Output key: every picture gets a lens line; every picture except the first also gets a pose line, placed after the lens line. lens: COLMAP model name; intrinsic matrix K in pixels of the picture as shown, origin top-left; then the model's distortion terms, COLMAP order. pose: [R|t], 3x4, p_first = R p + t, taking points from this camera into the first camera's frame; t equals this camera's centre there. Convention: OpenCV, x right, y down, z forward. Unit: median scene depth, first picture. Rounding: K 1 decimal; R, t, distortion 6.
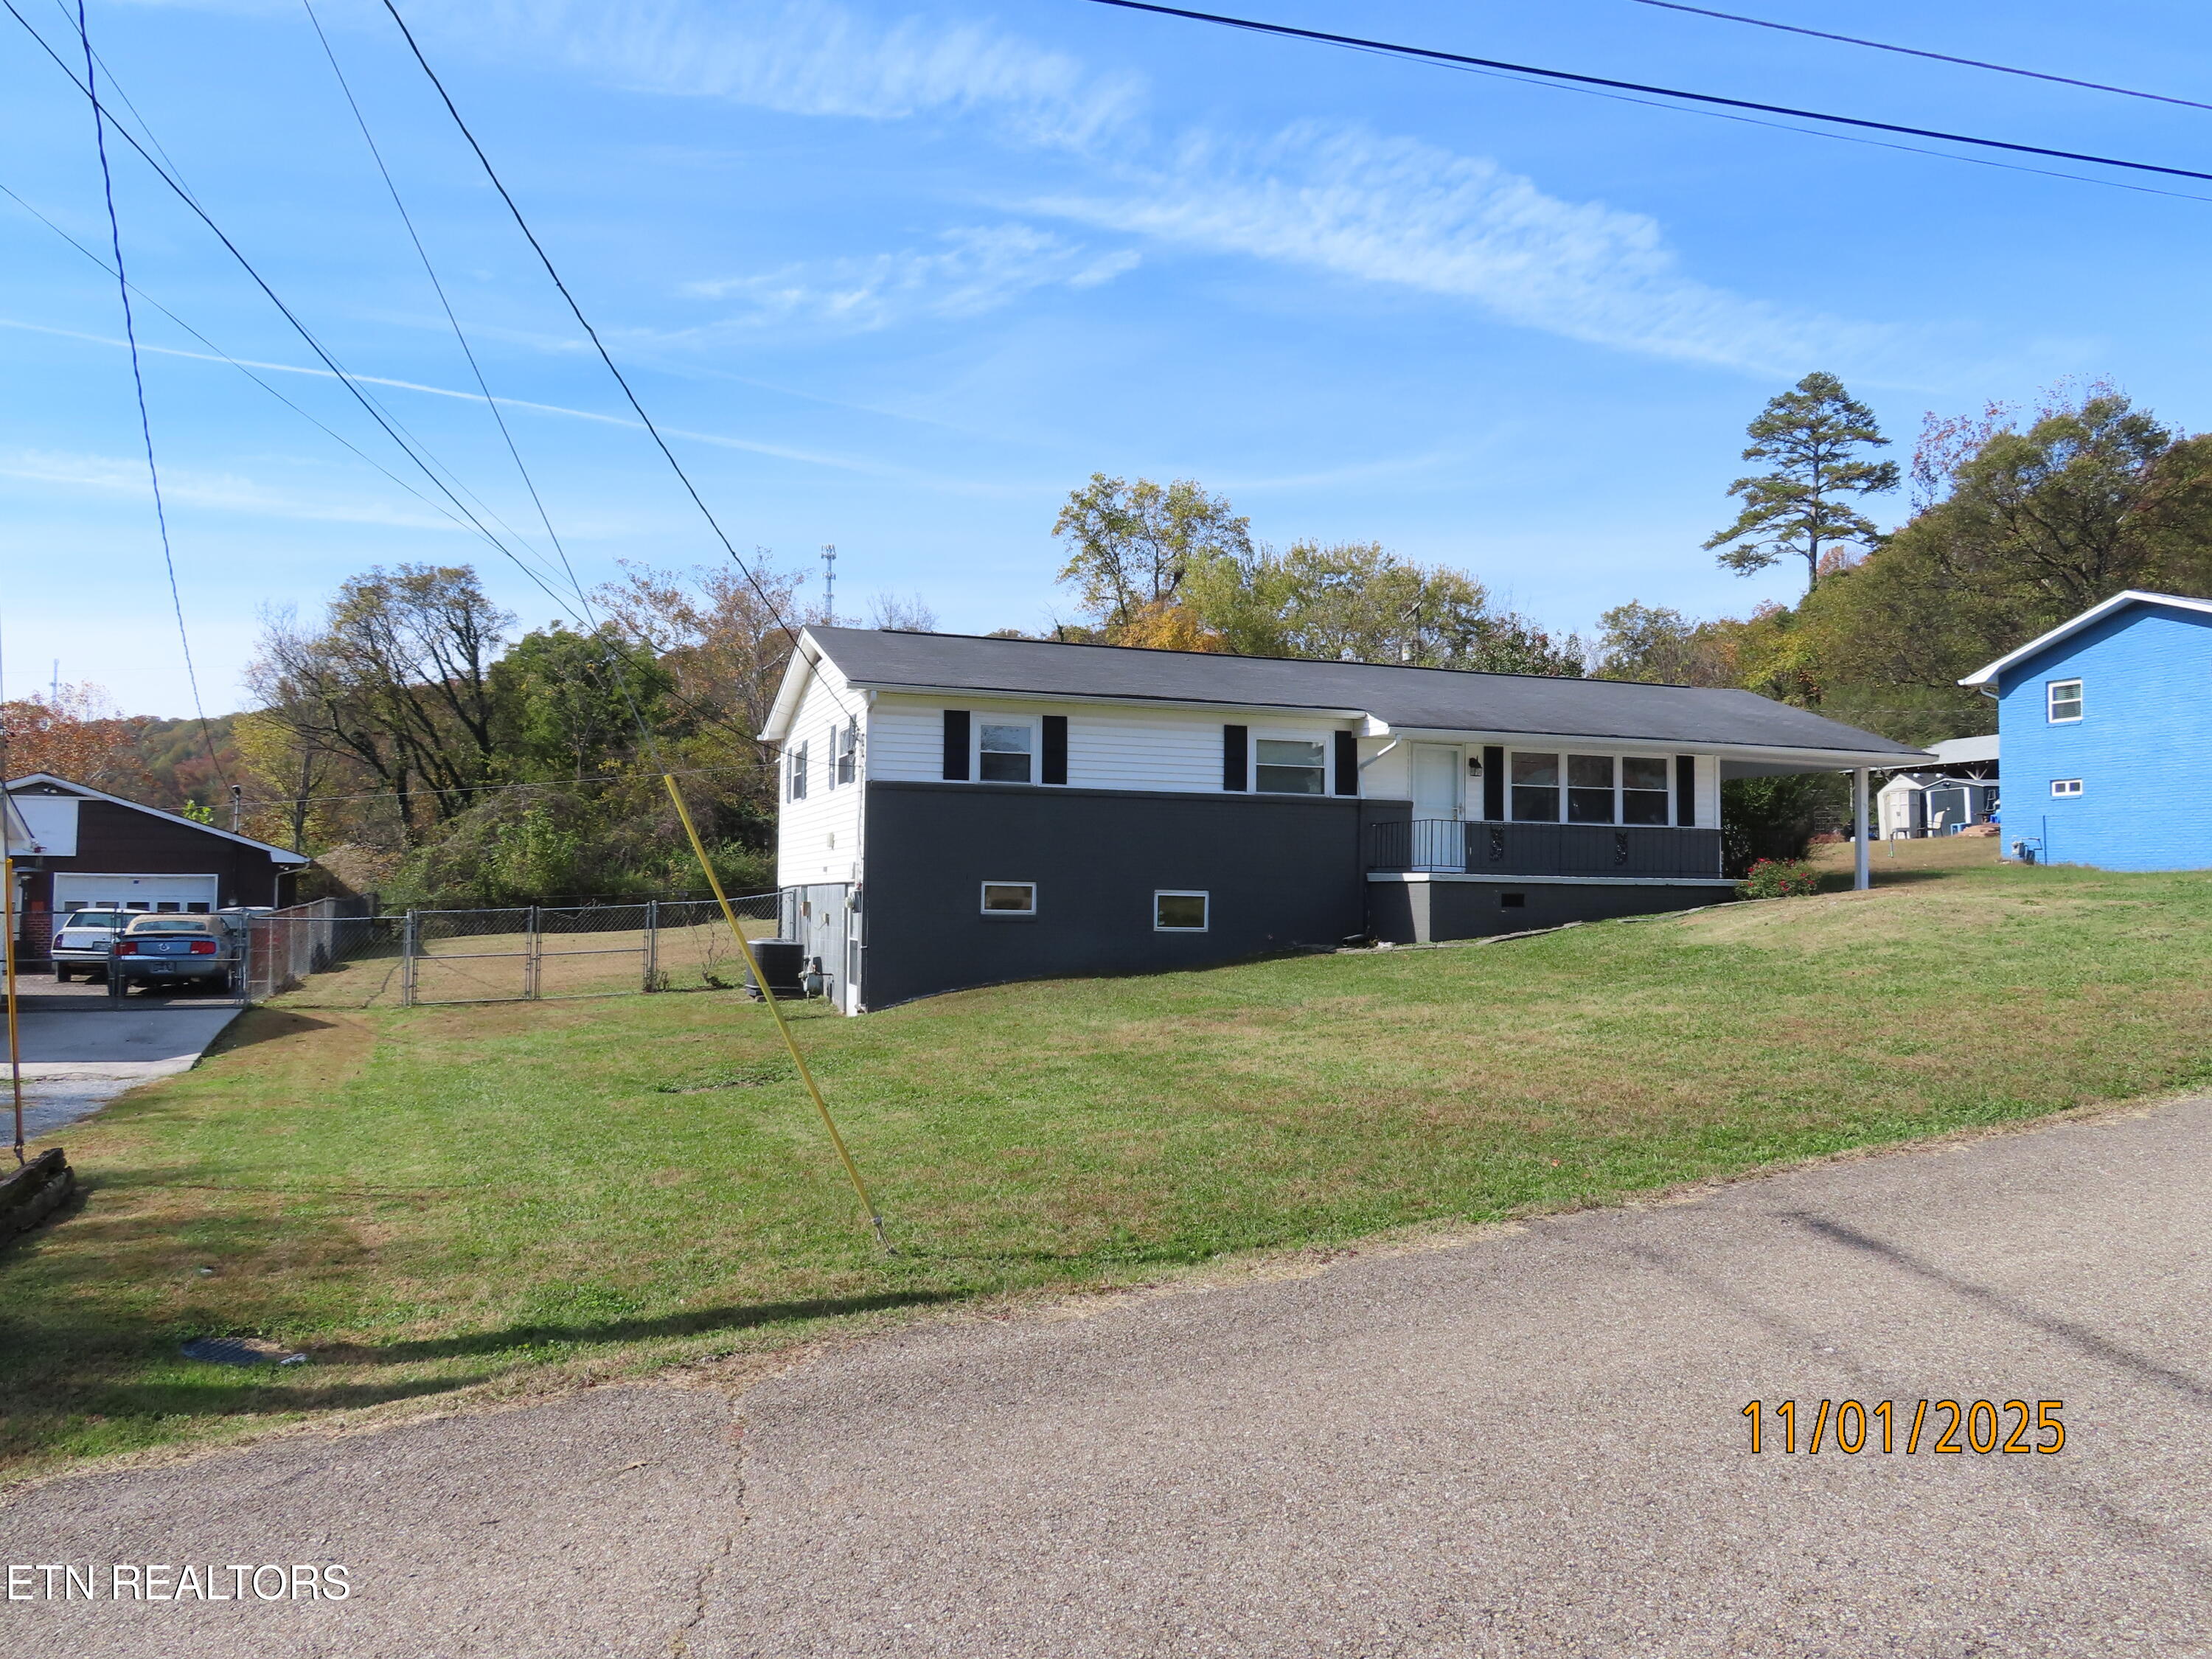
lens RADIAL K [[1698.3, 0, 1106.0], [0, 1698.3, 829.5], [0, 0, 1]] dist [-0.002193, -0.010435]
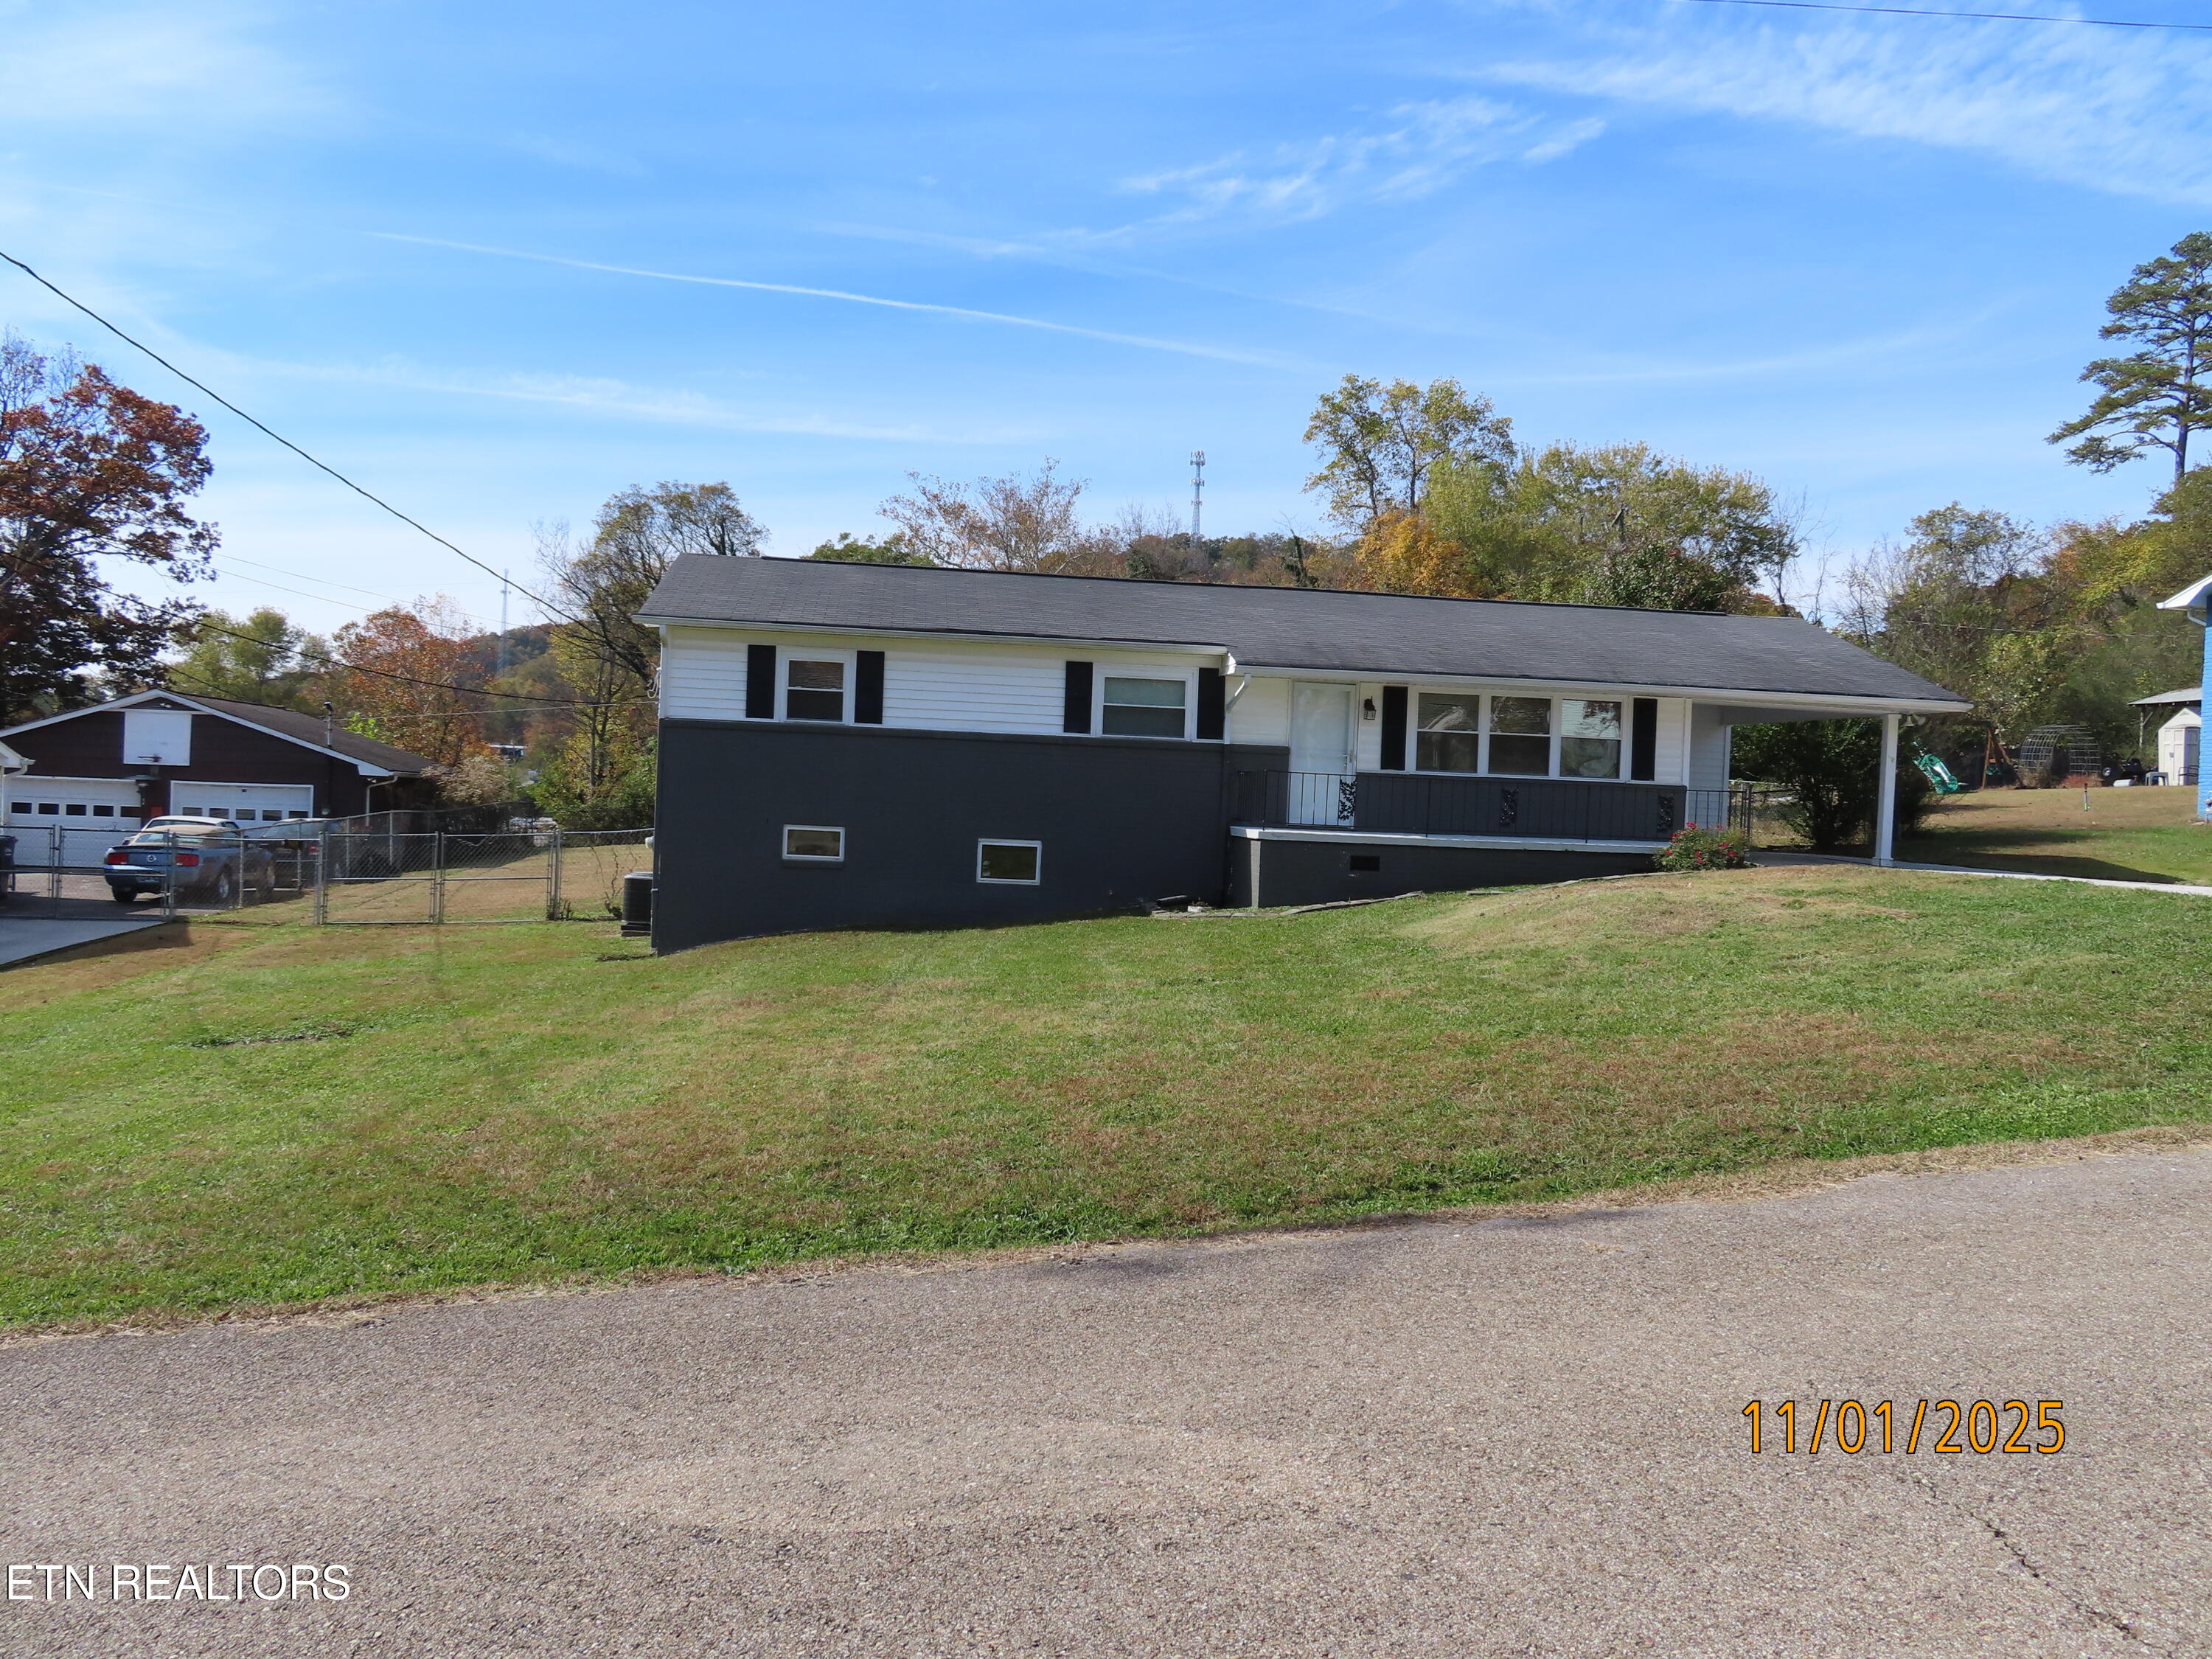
lens RADIAL K [[1698.3, 0, 1106.0], [0, 1698.3, 829.5], [0, 0, 1]] dist [-0.002193, -0.010435]
pose [[0.974728, 0.030666, -0.221281, 0.187159], [-0.018563, 0.998226, 0.056566, -0.014490], [0.222623, -0.051029, 0.973568, 0.066045]]
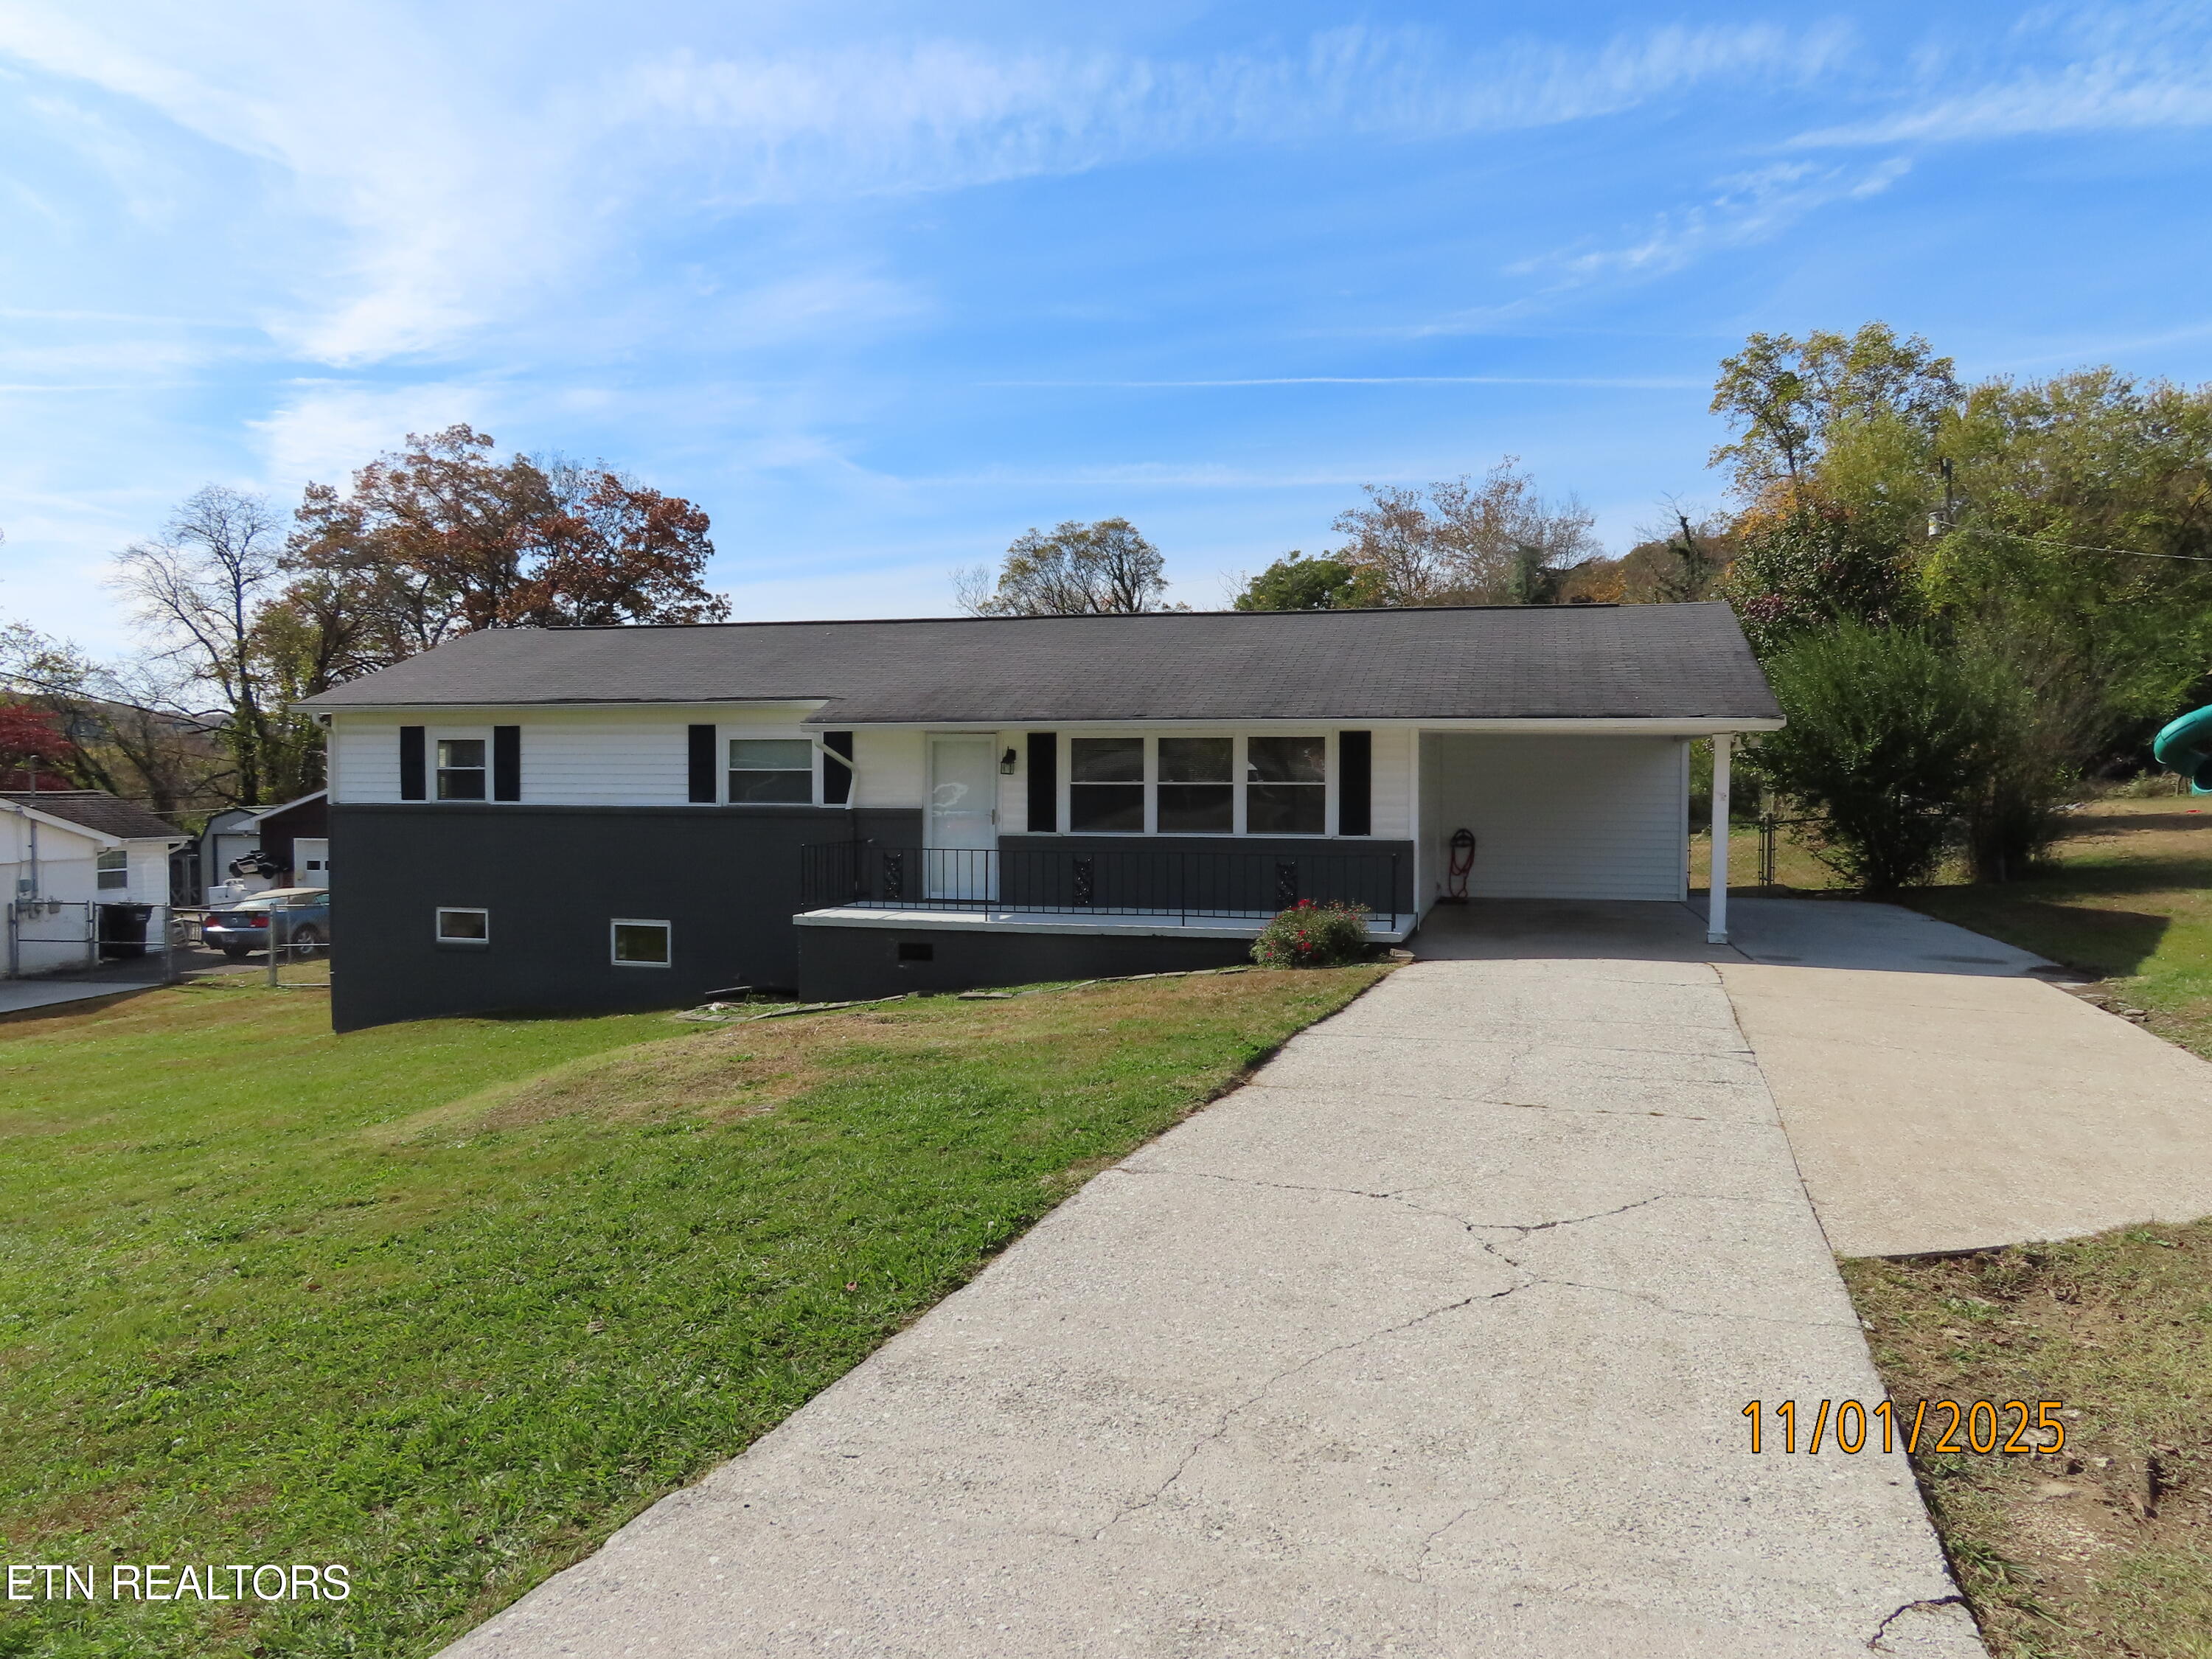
lens RADIAL K [[1588.6, 0, 1106.0], [0, 1588.6, 829.5], [0, 0, 1]] dist [-0.010764, 0.004160]
pose [[0.820723, 0.008053, -0.571270, 0.437420], [0.030824, 0.997820, 0.058349, -0.031165], [0.570495, -0.065497, 0.818686, 0.293954]]
